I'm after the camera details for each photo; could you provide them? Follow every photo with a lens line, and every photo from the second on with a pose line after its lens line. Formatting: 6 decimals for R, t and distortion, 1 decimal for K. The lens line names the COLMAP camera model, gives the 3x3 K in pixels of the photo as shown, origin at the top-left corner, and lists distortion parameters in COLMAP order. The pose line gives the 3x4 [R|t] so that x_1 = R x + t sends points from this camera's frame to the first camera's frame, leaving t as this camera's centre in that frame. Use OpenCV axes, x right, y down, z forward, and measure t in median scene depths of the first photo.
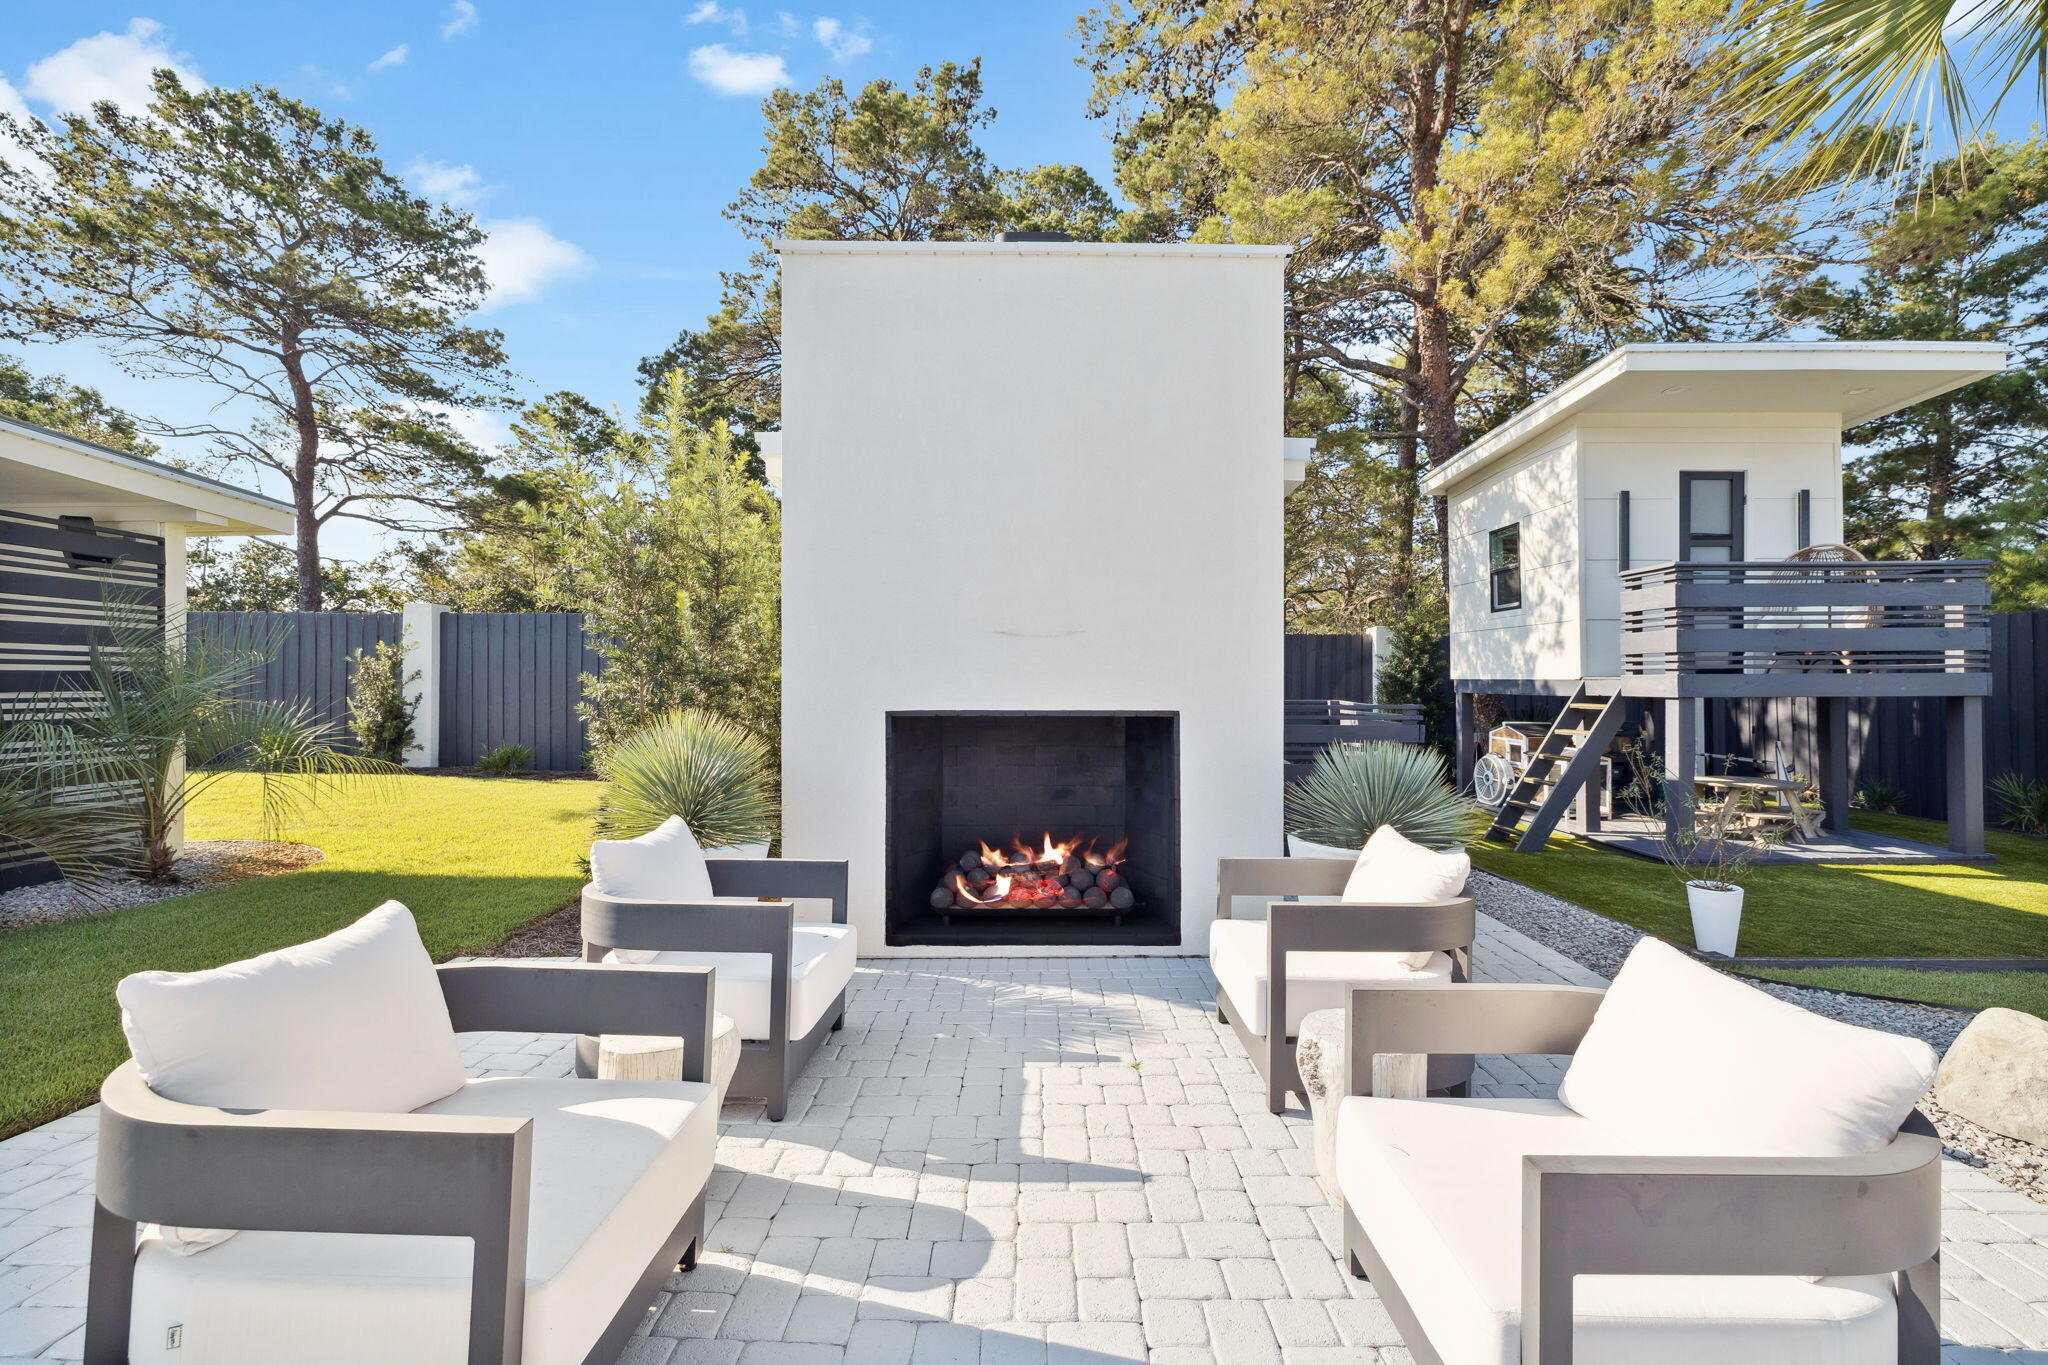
lens RADIAL K [[857.0, 0, 1027.9], [0, 857.0, 675.1], [0, 0, 1]] dist [0.002646, -0.001242]
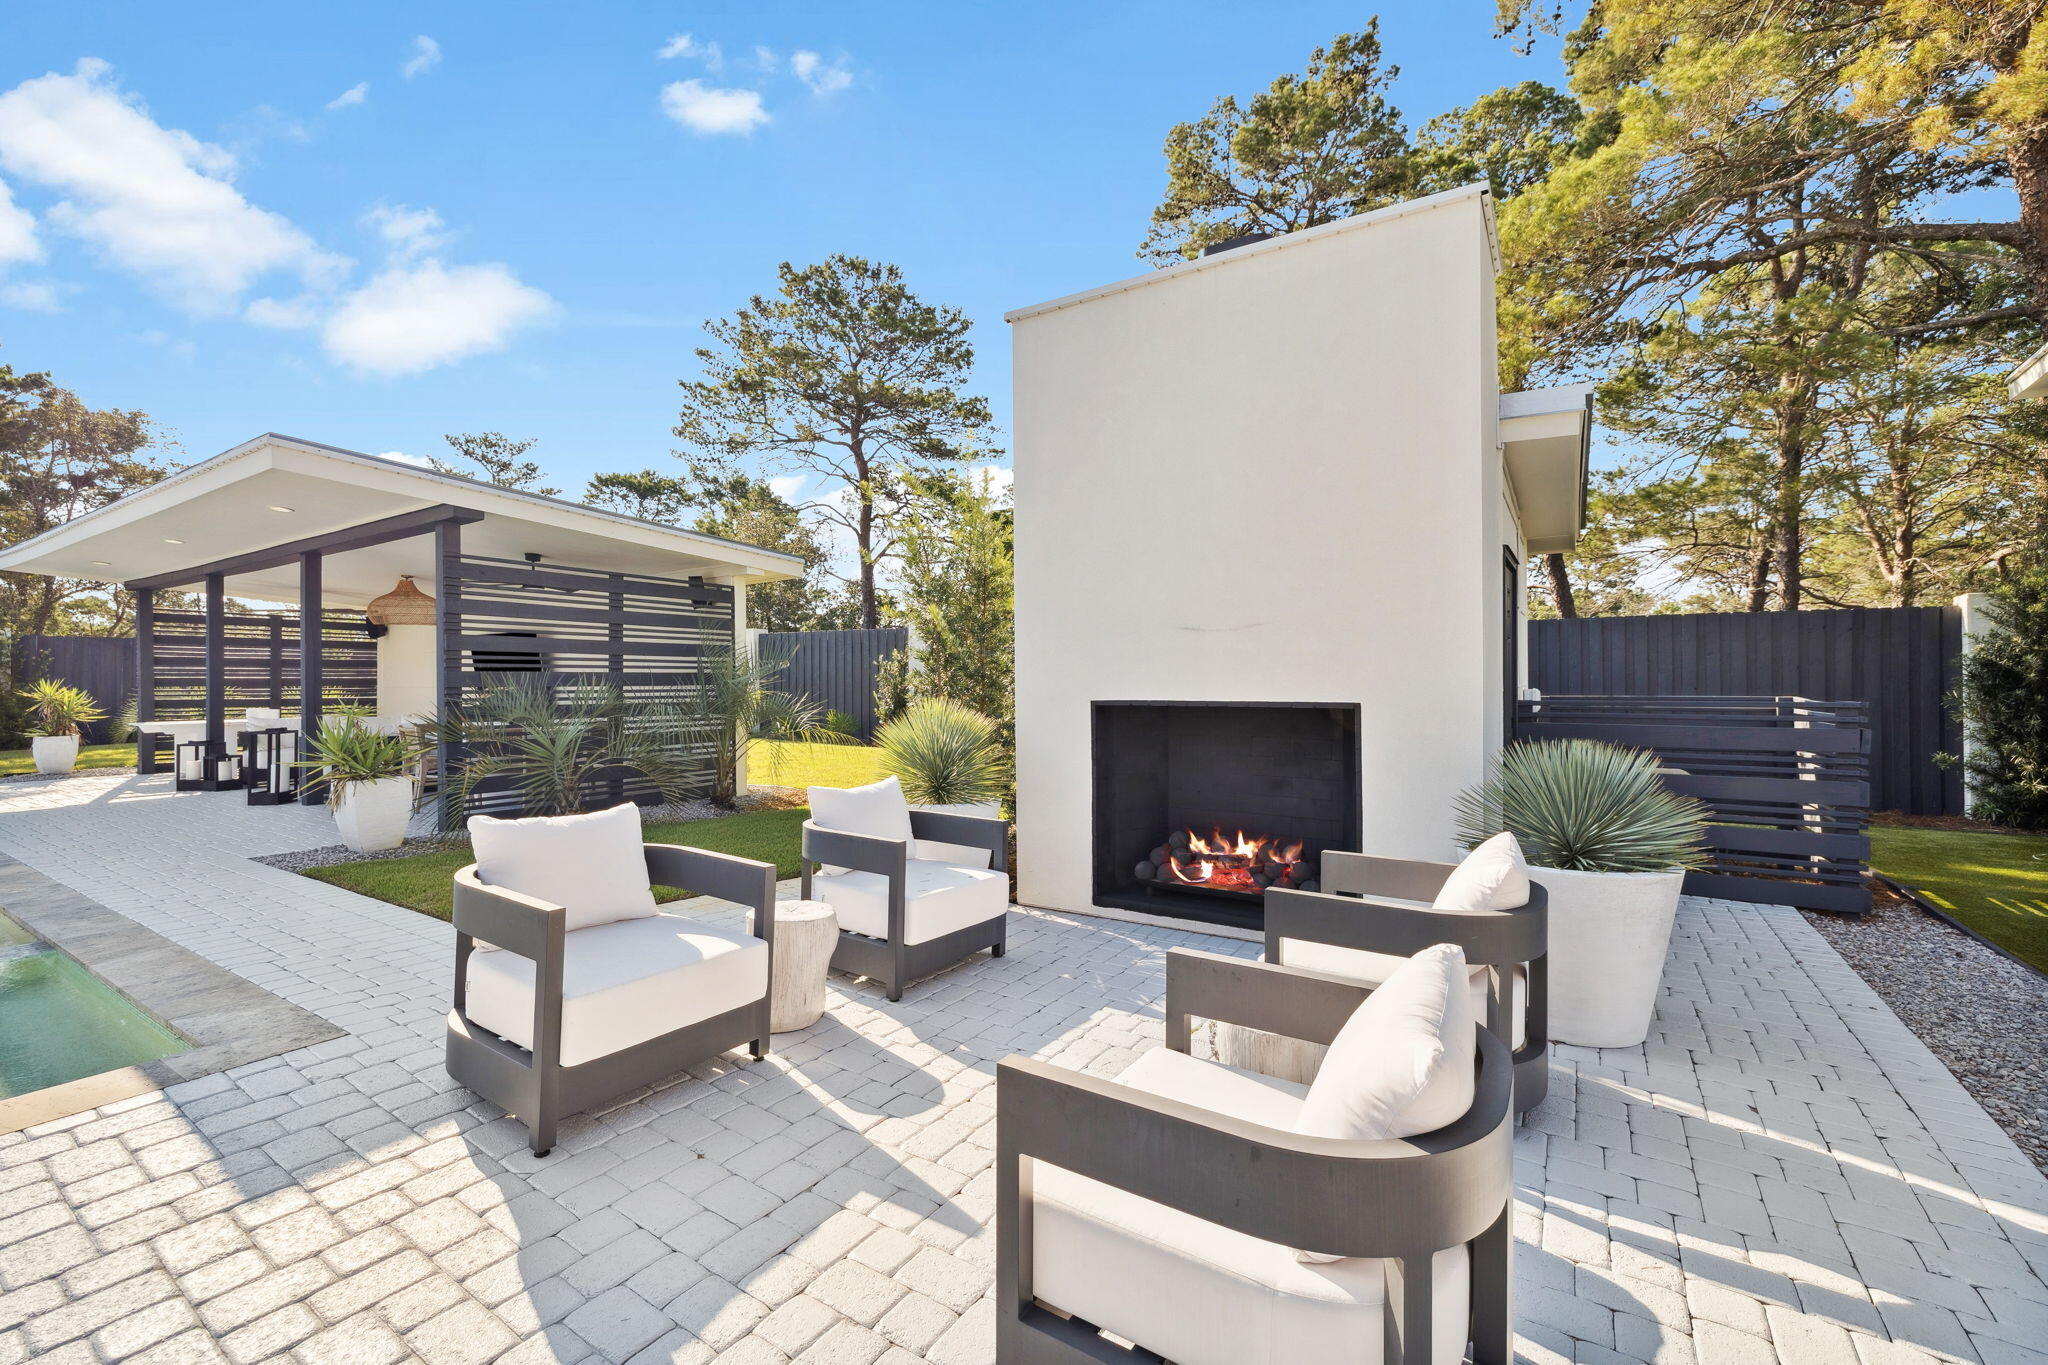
lens RADIAL K [[857.0, 0, 1045.6], [0, 857.0, 677.2], [0, 0, 1]] dist [0.002646, -0.001242]
pose [[0.843064, -0.006873, -0.537769, 0.140868], [0.010440, 0.999939, 0.003586, 0.001866], [0.537712, -0.008637, 0.843084, -0.000439]]
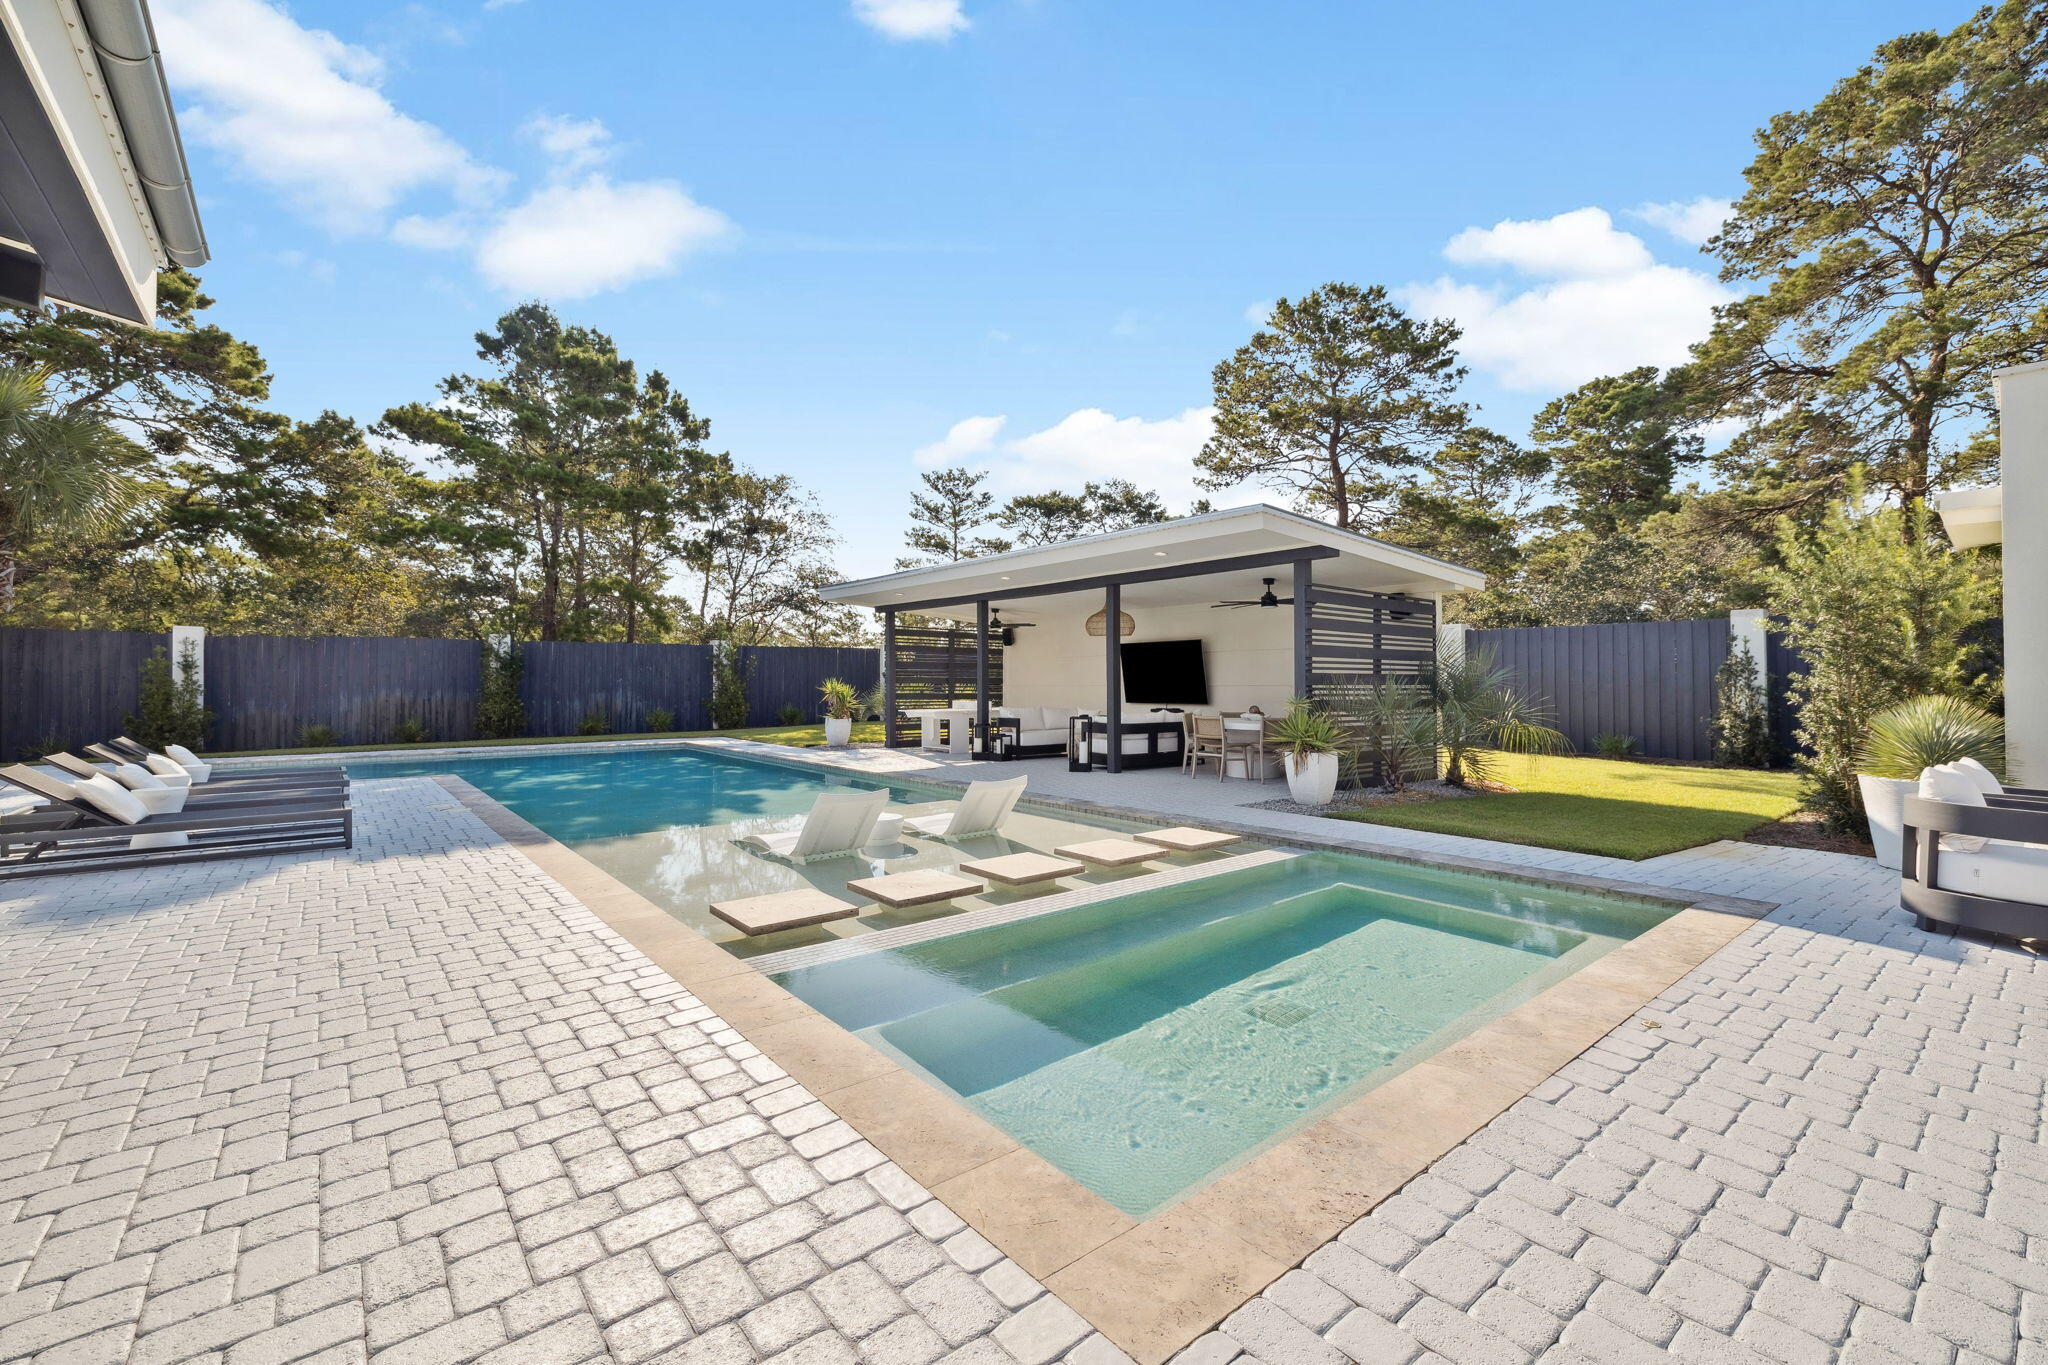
lens RADIAL K [[857.0, 0, 1027.3], [0, 857.0, 688.3], [0, 0, 1]] dist [0.002646, -0.001242]
pose [[0.648832, 0.005467, -0.760912, -0.082256], [0.008997, 0.999849, 0.014855, -0.003929], [0.760879, -0.016485, 0.648685, -0.373258]]
